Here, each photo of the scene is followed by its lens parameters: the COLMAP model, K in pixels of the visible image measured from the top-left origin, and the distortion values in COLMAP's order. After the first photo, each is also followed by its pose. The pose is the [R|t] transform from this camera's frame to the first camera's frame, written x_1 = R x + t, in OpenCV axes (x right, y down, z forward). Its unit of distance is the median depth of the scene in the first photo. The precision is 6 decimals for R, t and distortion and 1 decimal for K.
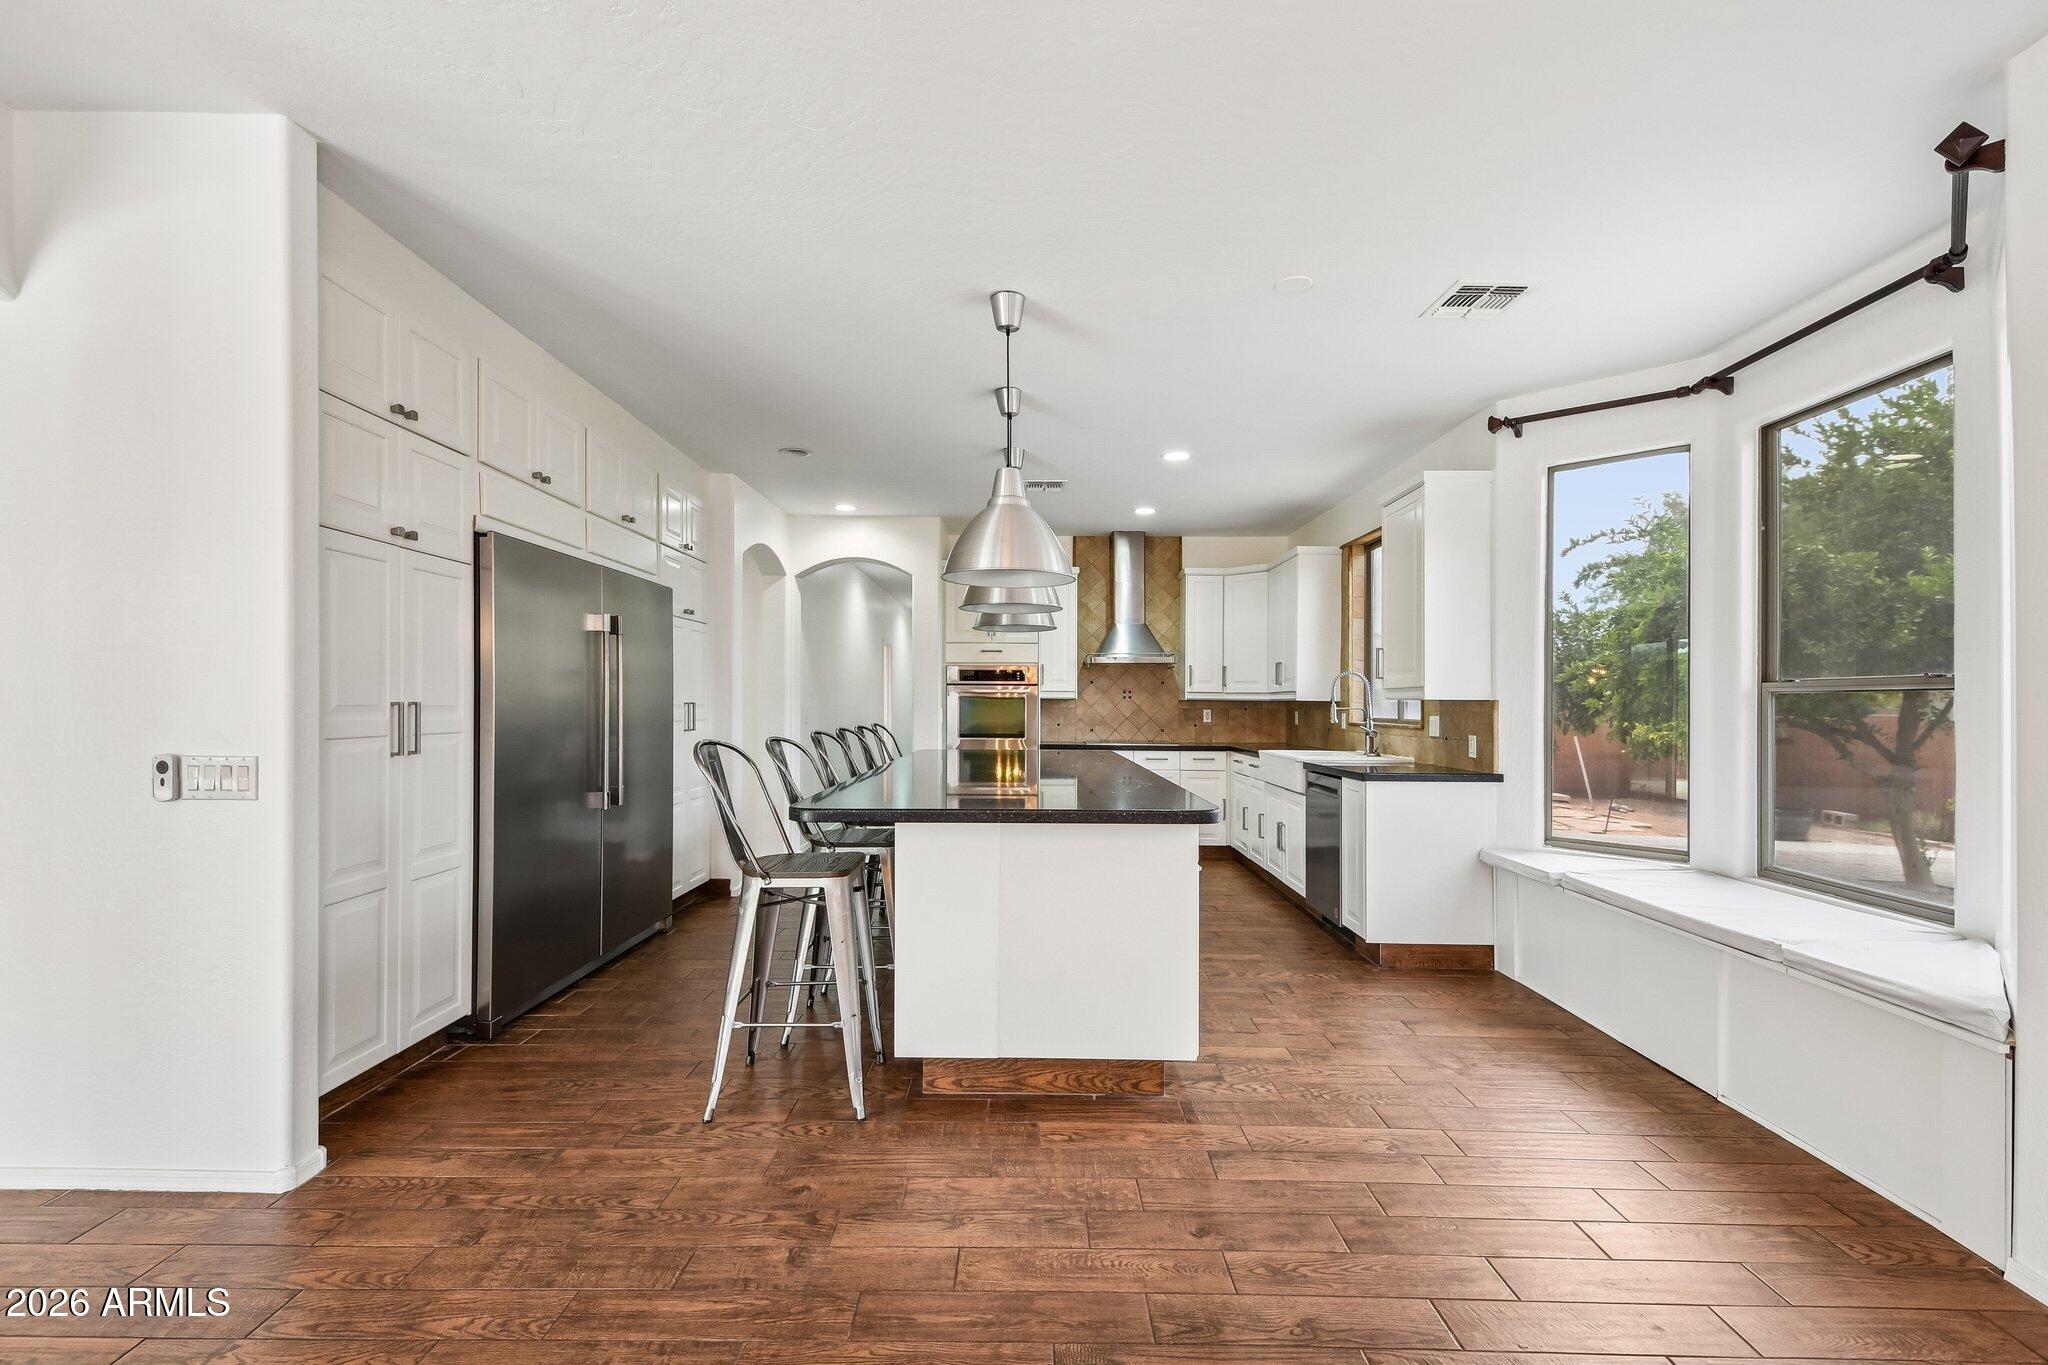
lens RADIAL K [[909.5, 0, 1017.0], [0, 909.5, 692.0], [0, 0, 1]] dist [0.034476, 0.000022]
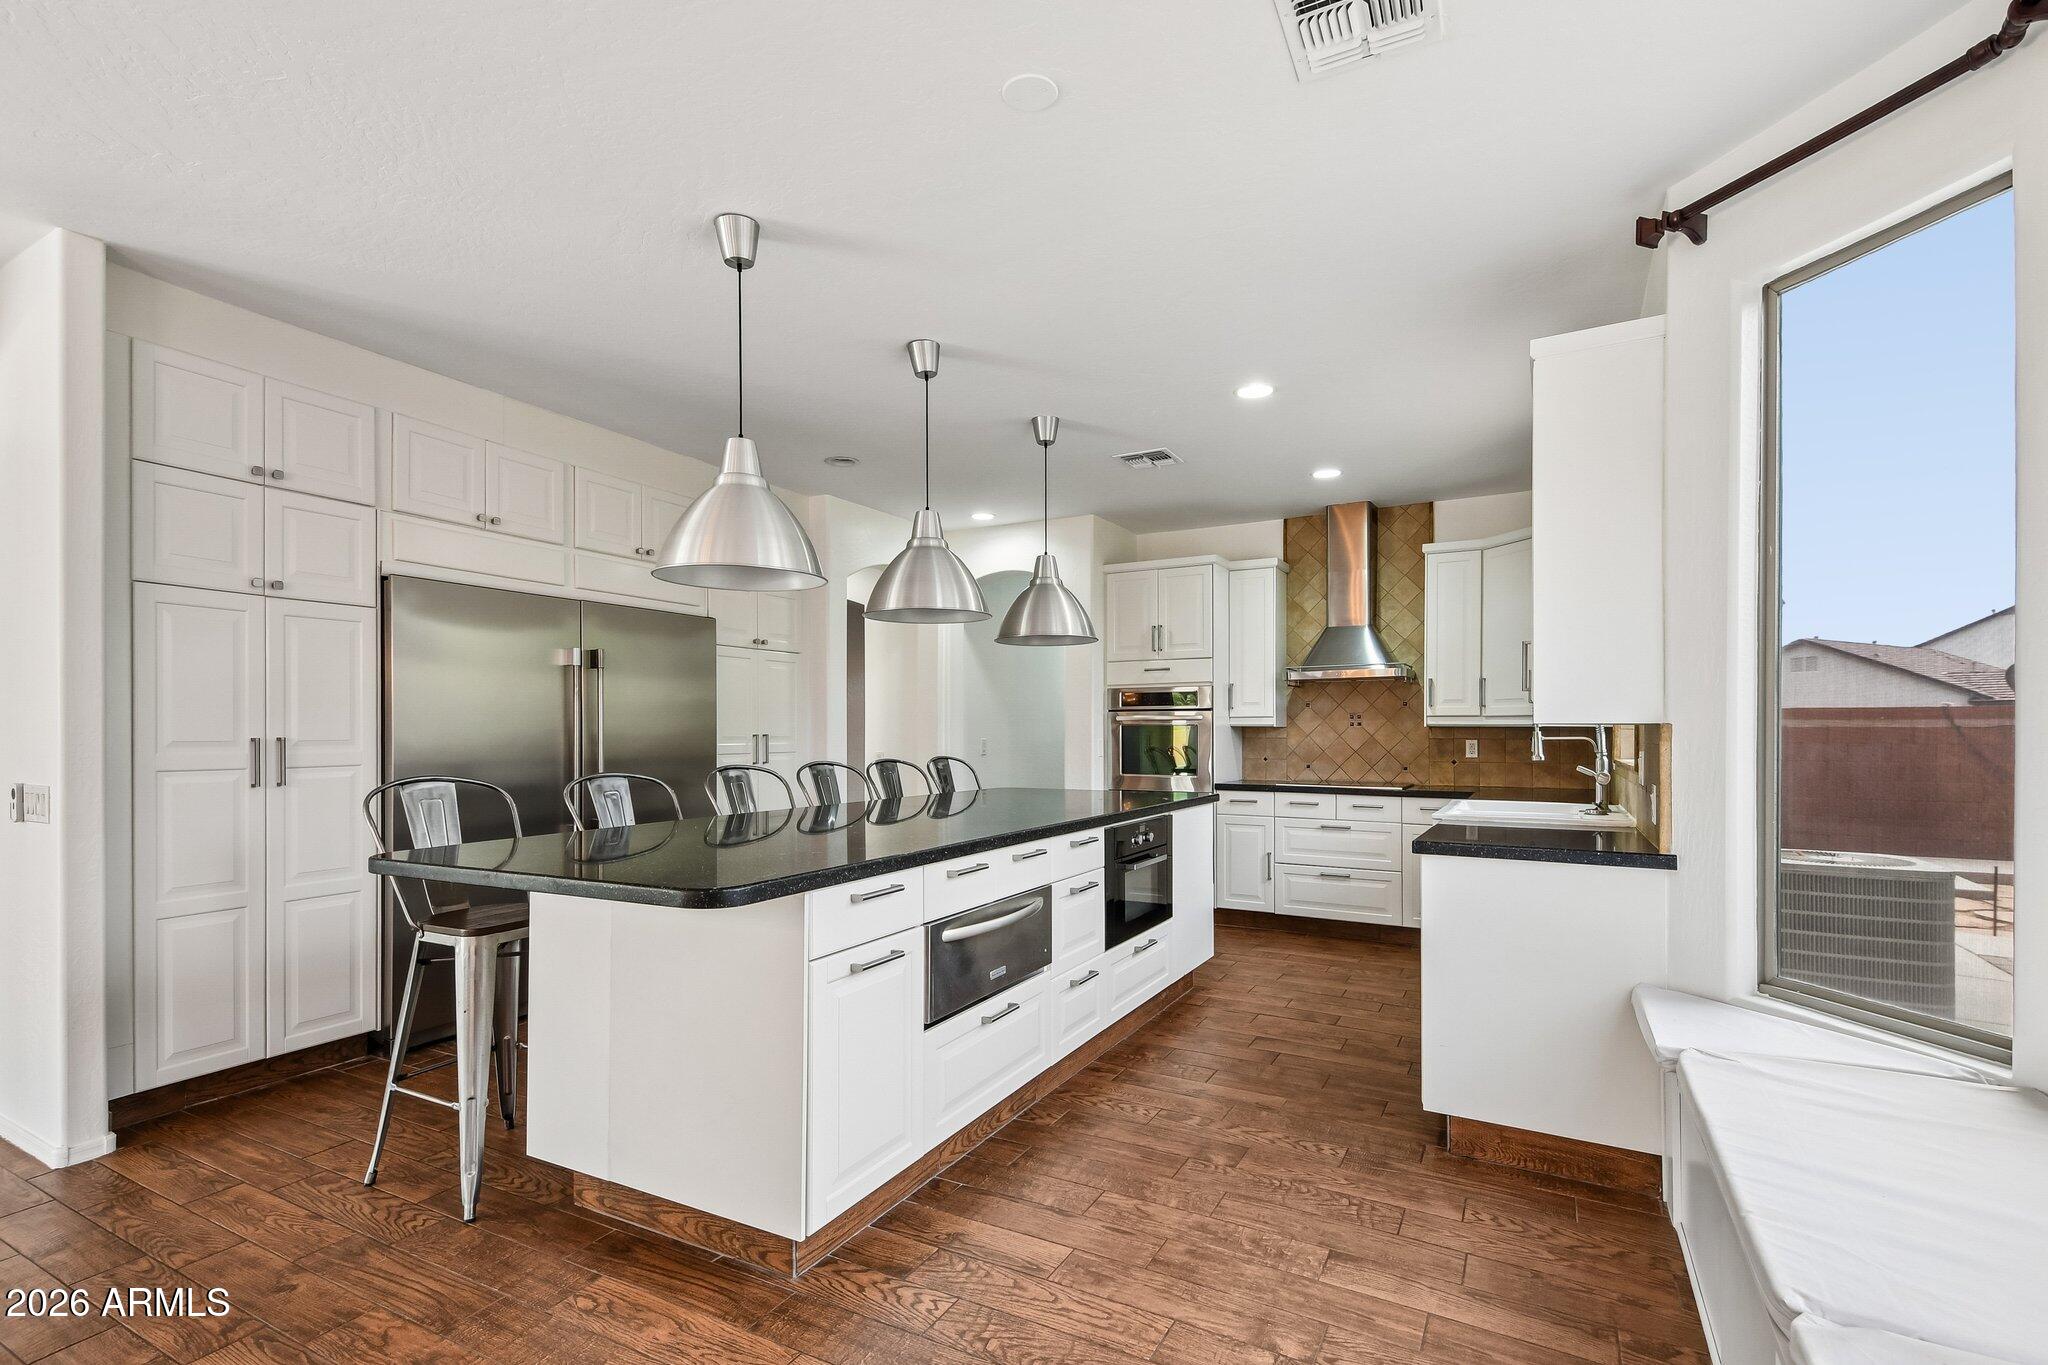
lens RADIAL K [[962.0, 0, 1027.8], [0, 962.0, 731.6], [0, 0, 1]] dist [0.063304, -0.028056]
pose [[0.876616, -0.007144, -0.481138, 0.501684], [0.012736, 0.999884, 0.008359, 0.003847], [0.481022, -0.013455, 0.876605, 0.301056]]
